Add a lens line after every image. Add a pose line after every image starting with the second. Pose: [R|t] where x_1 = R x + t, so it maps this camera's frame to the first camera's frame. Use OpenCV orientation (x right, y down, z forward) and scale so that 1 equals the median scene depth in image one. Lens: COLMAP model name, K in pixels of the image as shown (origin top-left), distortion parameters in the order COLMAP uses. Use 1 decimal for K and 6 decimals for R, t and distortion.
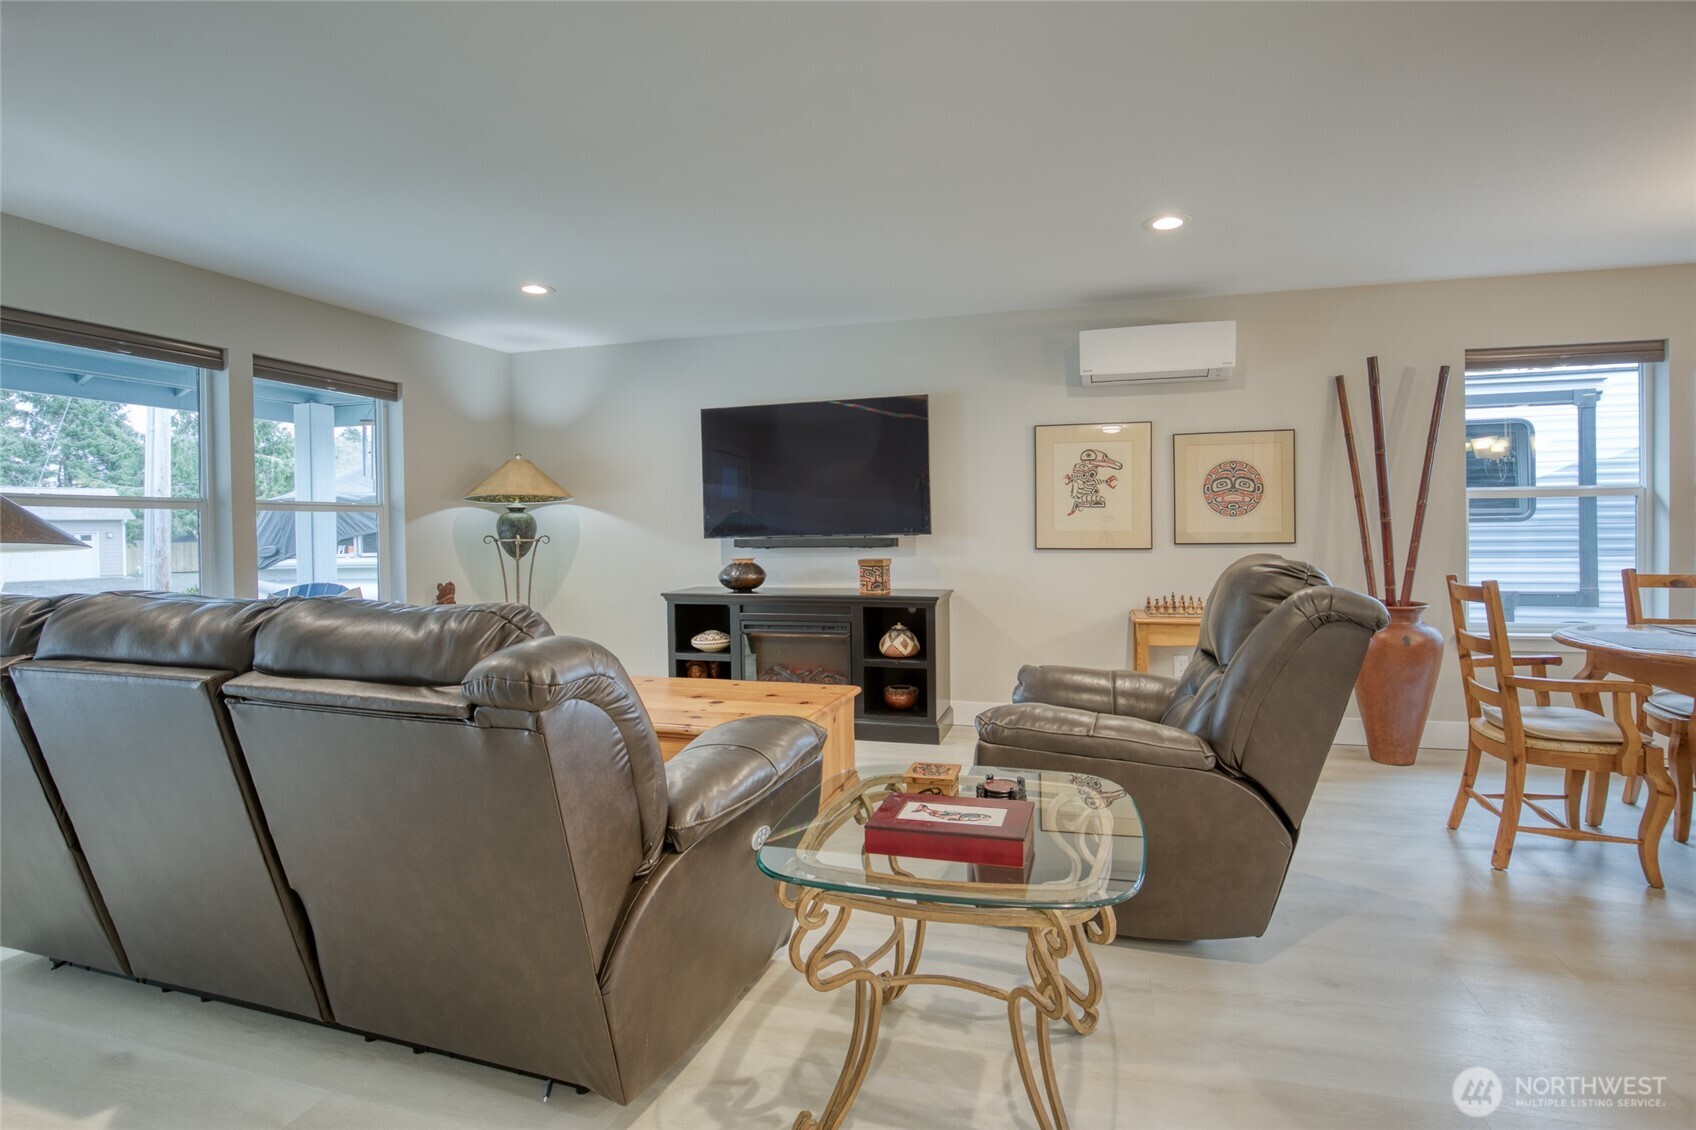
lens RADIAL K [[772.5, 0, 851.0], [0, 772.5, 540.5], [0, 0, 1]] dist [-0.023816, -0.000311]
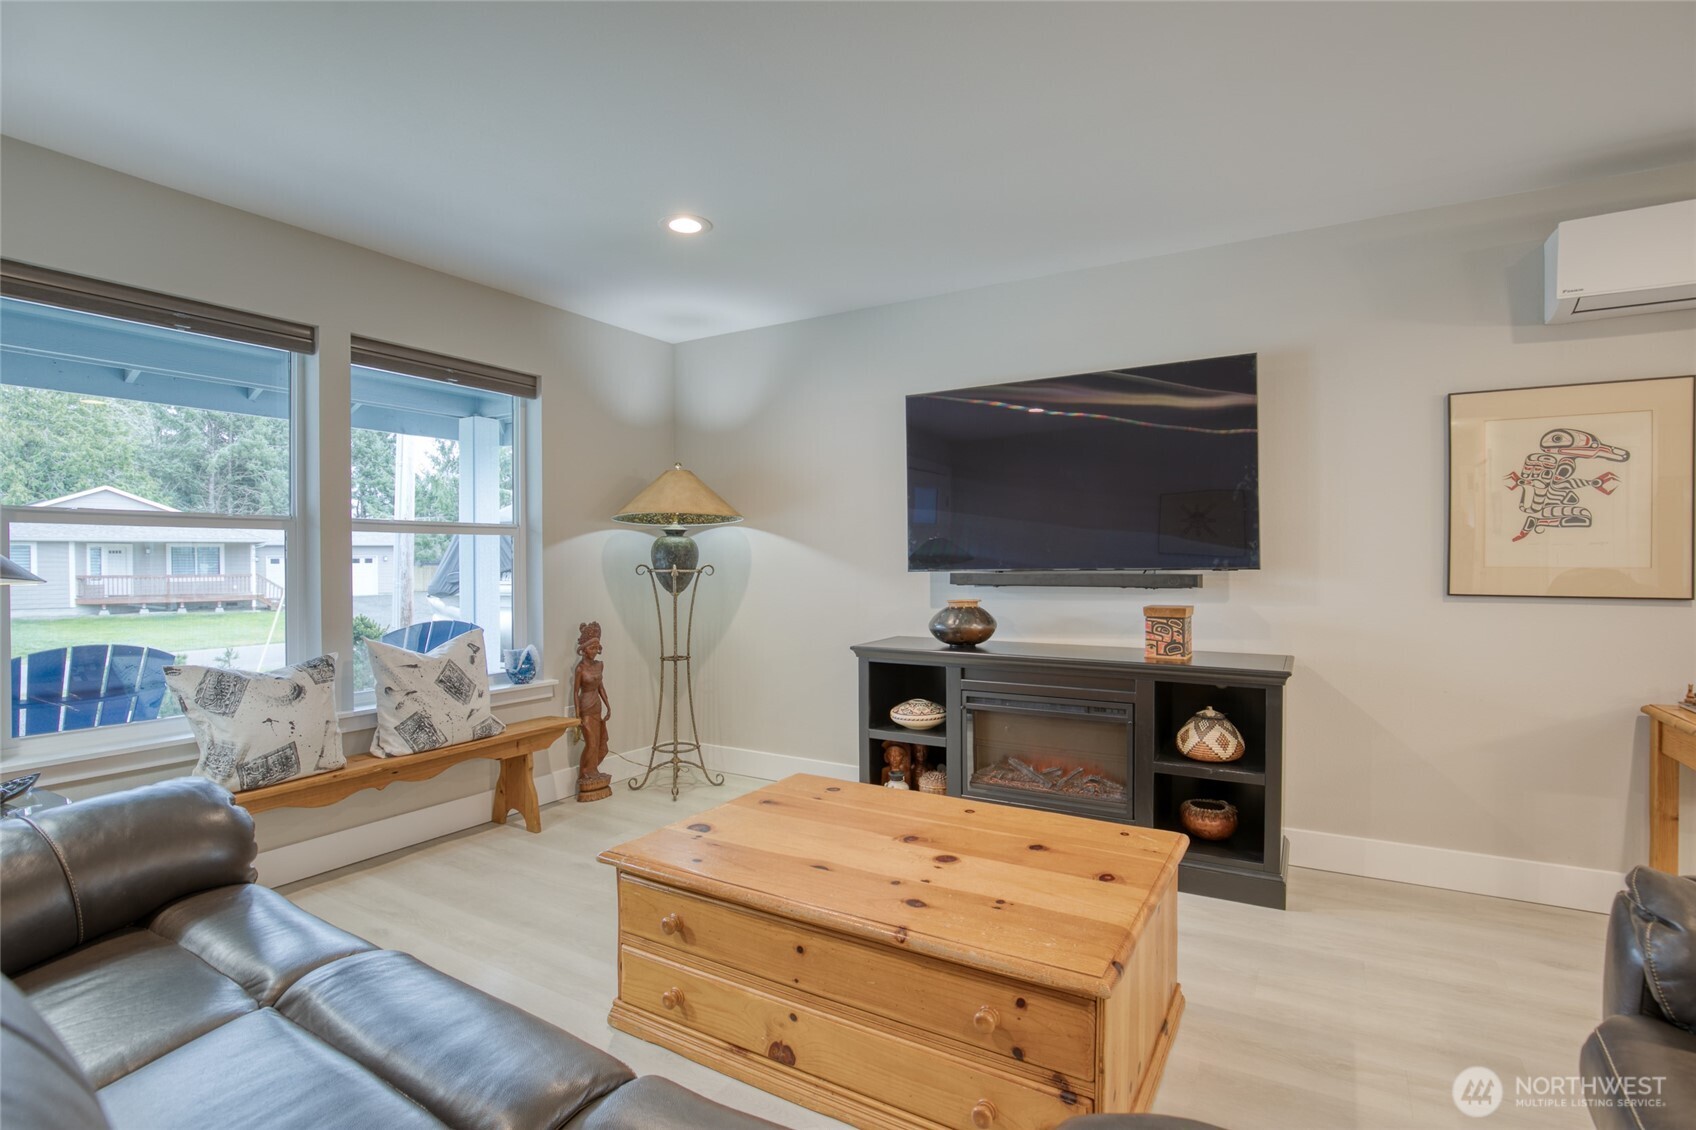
lens RADIAL K [[764.5, 0, 849.1], [0, 764.5, 560.9], [0, 0, 1]] dist [-0.015794, -0.000004]
pose [[0.971683, 0.008092, -0.236151, -0.077375], [-0.010517, 0.999904, -0.009011, -0.005744], [0.236055, 0.011240, 0.971675, 0.294864]]
